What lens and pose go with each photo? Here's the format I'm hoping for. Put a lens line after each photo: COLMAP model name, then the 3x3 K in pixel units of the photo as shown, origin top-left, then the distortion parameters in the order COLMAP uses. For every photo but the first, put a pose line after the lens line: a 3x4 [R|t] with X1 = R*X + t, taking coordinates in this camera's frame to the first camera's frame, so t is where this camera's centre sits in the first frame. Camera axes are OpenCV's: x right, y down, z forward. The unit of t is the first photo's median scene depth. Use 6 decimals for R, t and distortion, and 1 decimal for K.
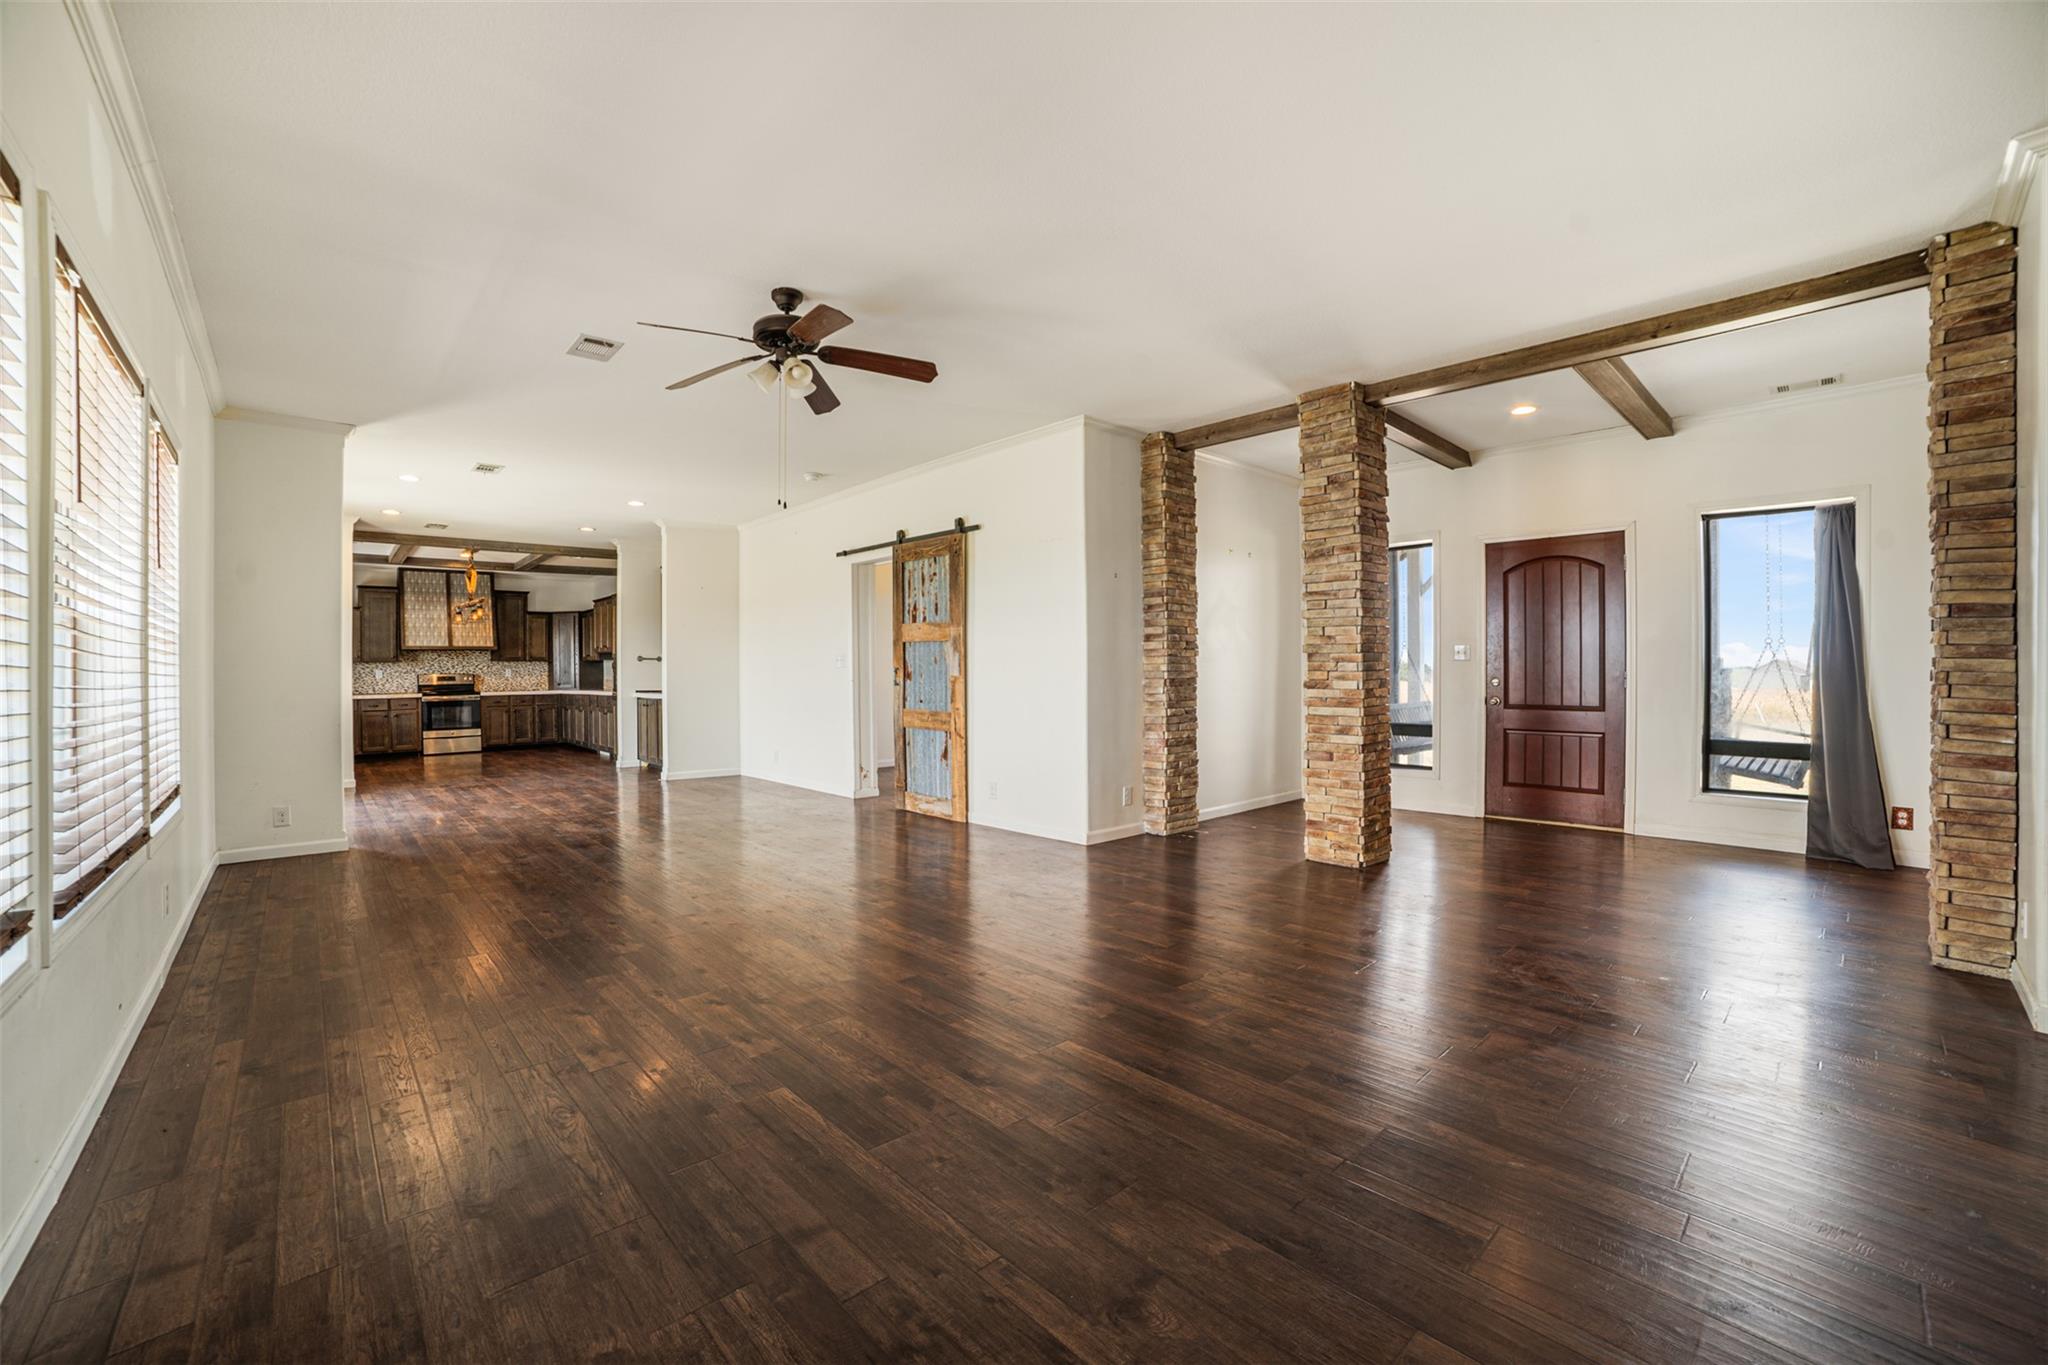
lens RADIAL K [[858.5, 0, 1024.0], [0, 858.5, 682.5], [0, 0, 1]] dist [-0.085018, 0.030788]
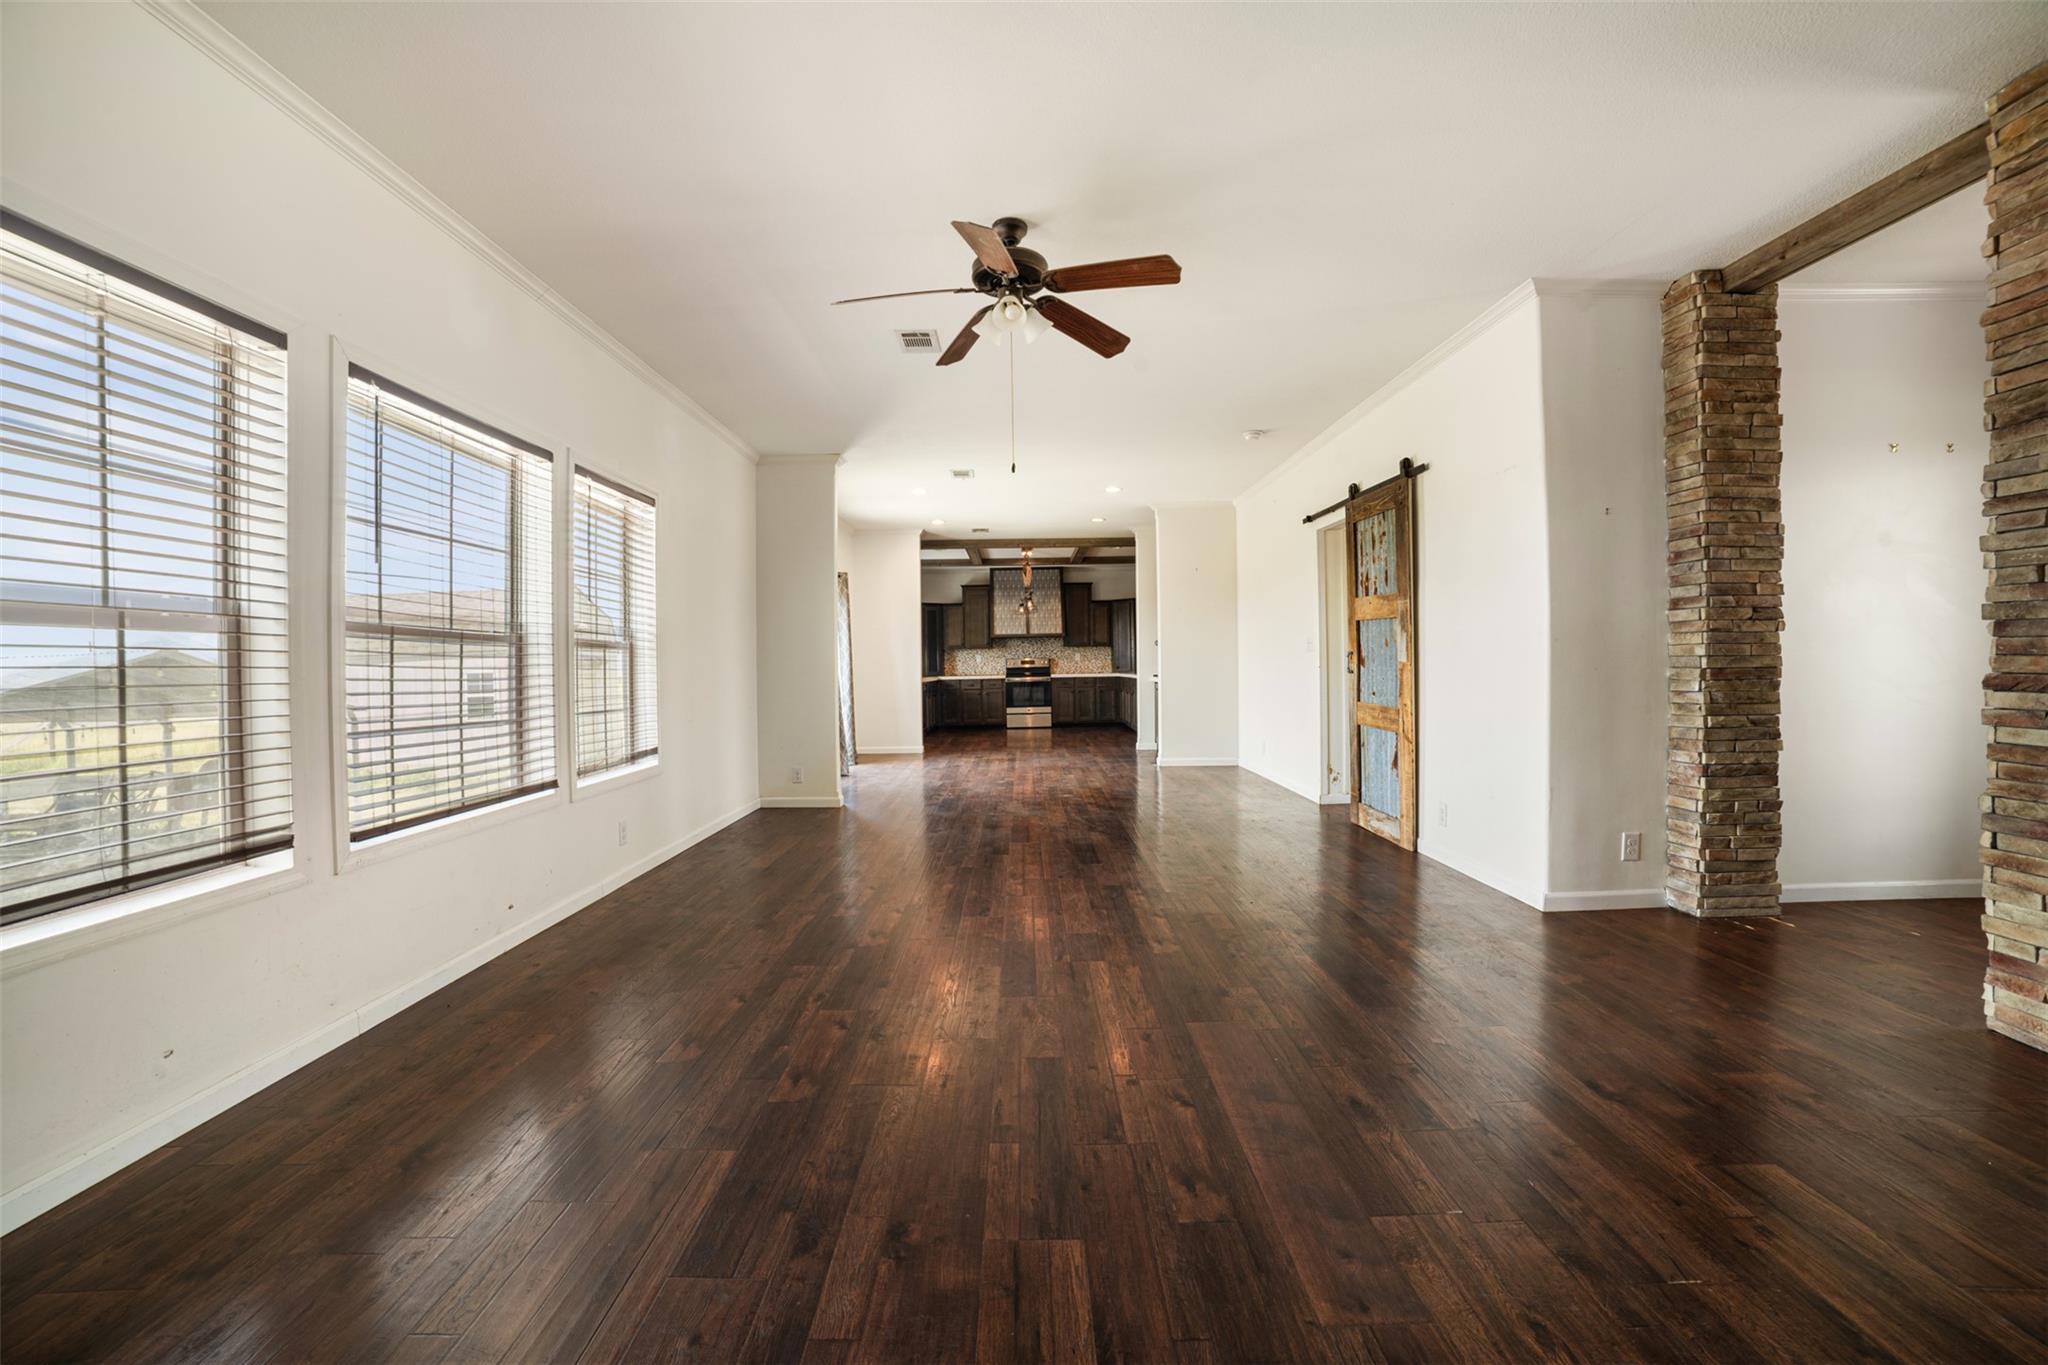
lens RADIAL K [[858.5, 0, 1024.0], [0, 858.5, 682.5], [0, 0, 1]] dist [-0.085018, 0.030788]
pose [[0.748376, 0.015708, -0.663088, 0.184676], [-0.001449, 0.999756, 0.022048, -0.006247], [0.663273, -0.015539, 0.748216, 0.213540]]
